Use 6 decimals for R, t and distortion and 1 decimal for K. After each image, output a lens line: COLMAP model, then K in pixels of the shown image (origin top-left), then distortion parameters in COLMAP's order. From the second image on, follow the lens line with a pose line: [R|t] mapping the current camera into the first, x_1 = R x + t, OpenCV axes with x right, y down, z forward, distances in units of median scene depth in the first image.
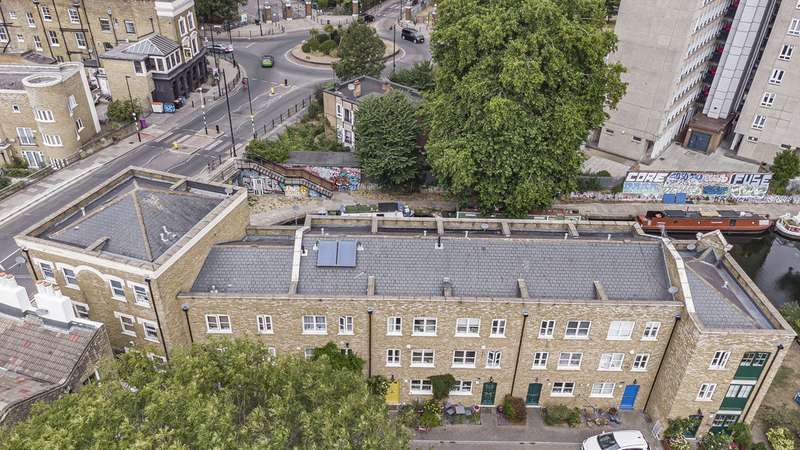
lens RADIAL K [[583.6, 0, 399.3], [0, 583.6, 226.0], [0, 0, 1]] dist [0.007121, -0.001598]
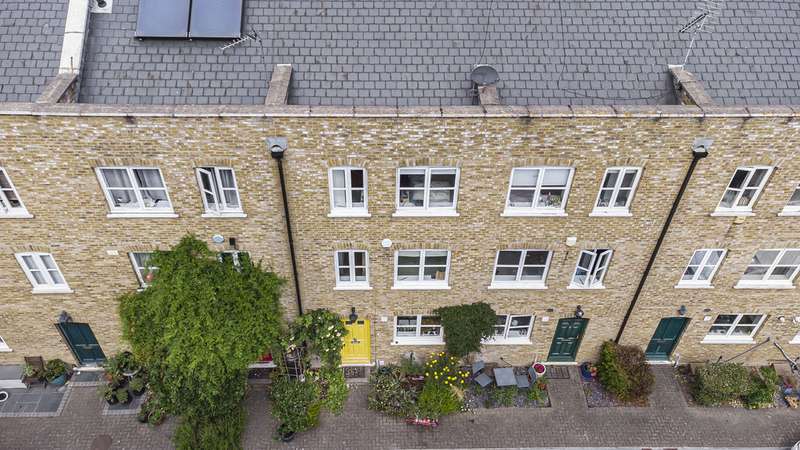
lens RADIAL K [[583.6, 0, 399.1], [0, 583.6, 224.4], [0, 0, 1]] dist [0.007121, -0.001598]
pose [[0.999730, -0.021191, 0.009574, 0.020550], [0.019167, 0.984072, 0.176736, 0.119905], [-0.013167, -0.176505, 0.984212, 0.591175]]
